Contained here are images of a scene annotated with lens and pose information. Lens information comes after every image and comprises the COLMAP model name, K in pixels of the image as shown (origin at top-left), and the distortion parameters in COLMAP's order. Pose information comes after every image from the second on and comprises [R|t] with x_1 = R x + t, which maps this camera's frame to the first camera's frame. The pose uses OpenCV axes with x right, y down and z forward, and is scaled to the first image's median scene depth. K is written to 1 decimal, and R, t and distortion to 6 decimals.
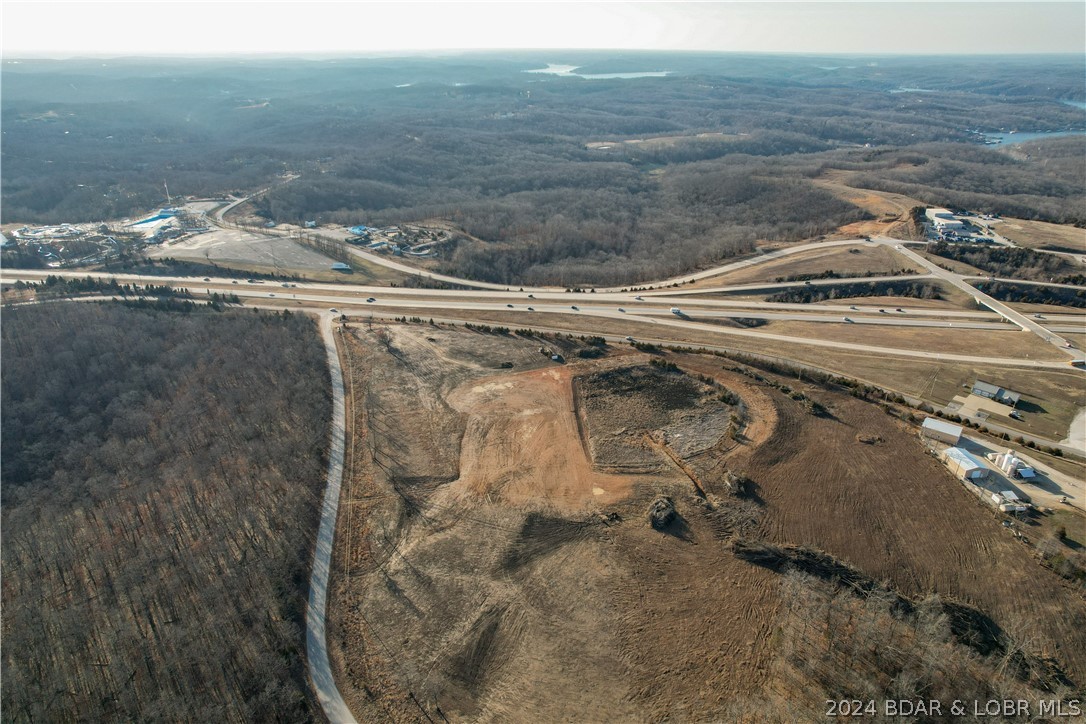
lens RADIAL K [[697.6, 0, 543.0], [0, 697.6, 362.0], [0, 0, 1]] dist [-0.077553, 0.069328]
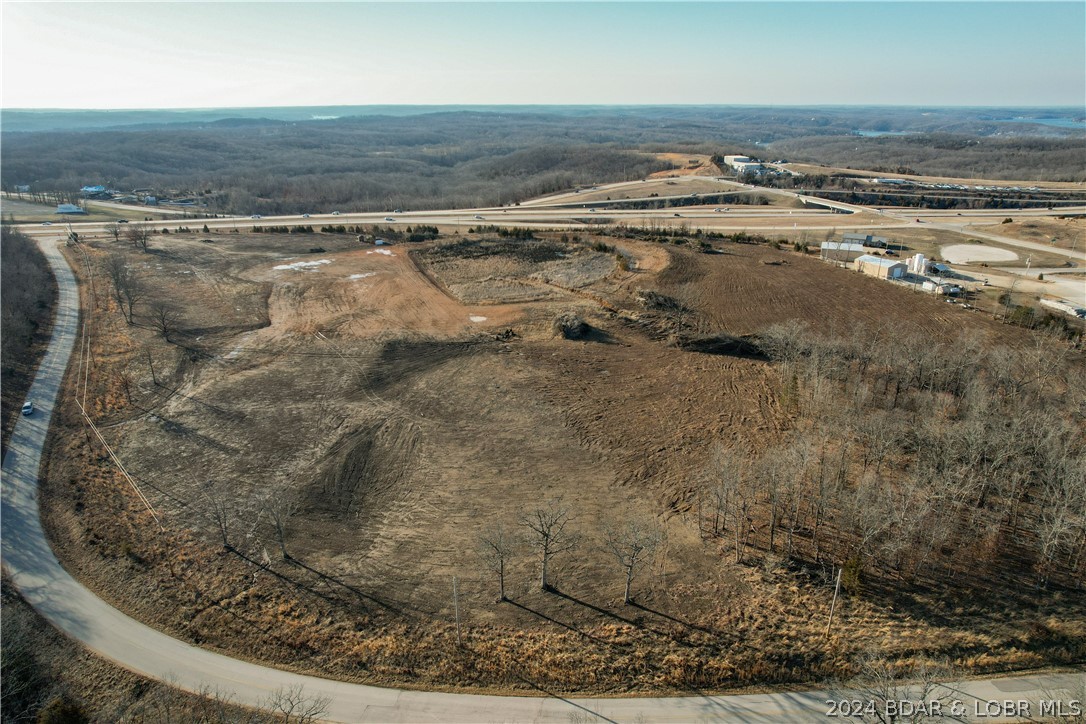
lens RADIAL K [[712.6, 0, 544.1], [0, 712.6, 359.0], [0, 0, 1]] dist [-0.075665, 0.066636]
pose [[0.951598, -0.109469, 0.287191, -0.060733], [0.132995, 0.989070, -0.063668, 0.243424], [-0.277082, 0.098782, 0.955755, 0.247472]]
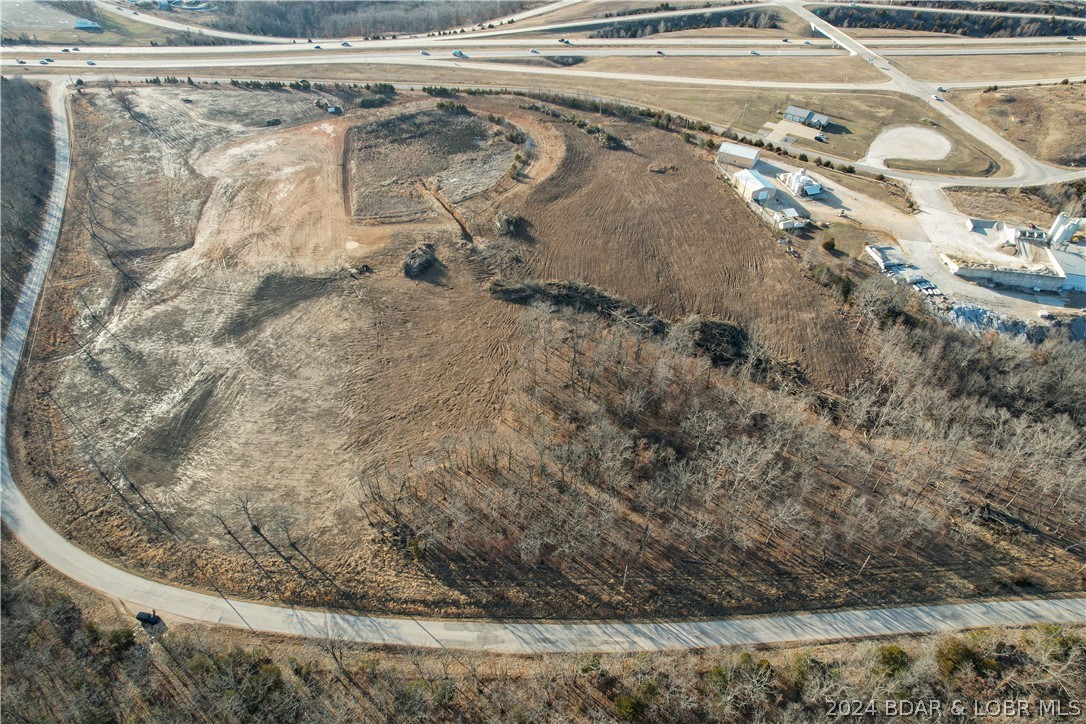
lens RADIAL K [[705.5, 0, 543.6], [0, 705.5, 353.5], [0, 0, 1]] dist [-0.083751, 0.079609]
pose [[0.985956, -0.109822, 0.125816, 0.167635], [0.070202, 0.956121, 0.284435, 0.069190], [-0.151533, -0.271608, 0.950403, 0.056084]]
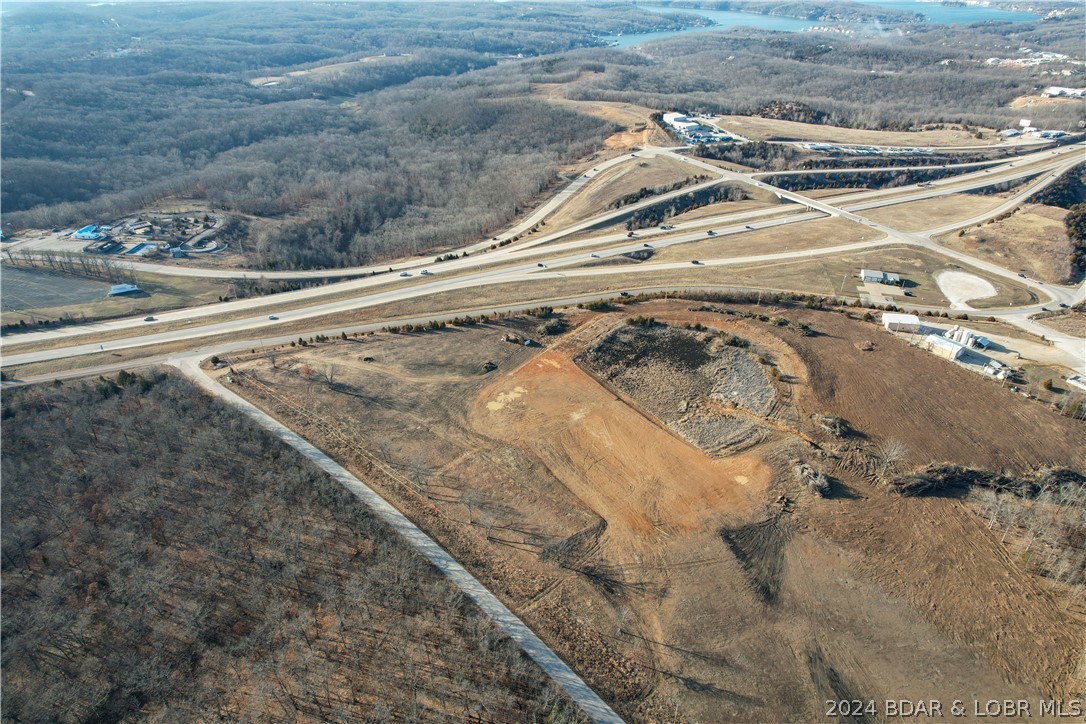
lens RADIAL K [[696.9, 0, 544.0], [0, 696.9, 358.3], [0, 0, 1]] dist [-0.076353, 0.067178]
pose [[0.854361, -0.262923, 0.448263, -0.440863], [0.216658, 0.964243, 0.152627, -0.141979], [-0.472363, -0.033278, 0.880776, 0.278698]]
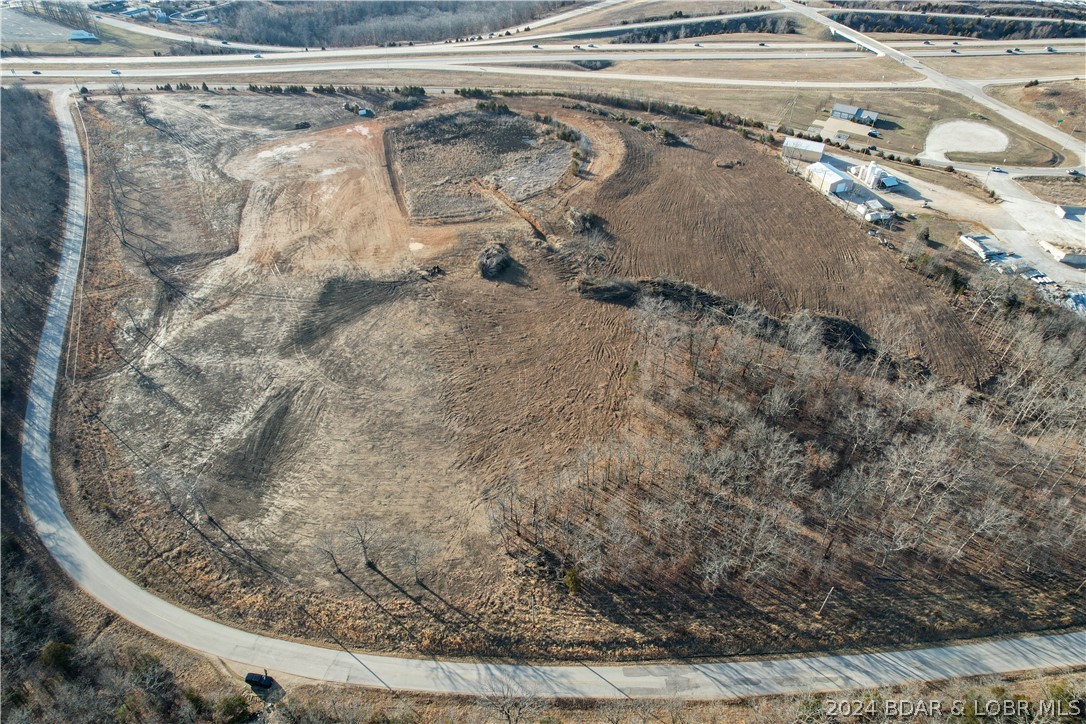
lens RADIAL K [[697.6, 0, 543.0], [0, 697.6, 362.0], [0, 0, 1]] dist [-0.077553, 0.069328]
pose [[0.976694, -0.136759, 0.165429, 0.061871], [0.089865, 0.960476, 0.263457, 0.099620], [-0.194921, -0.242451, 0.950381, 0.142291]]
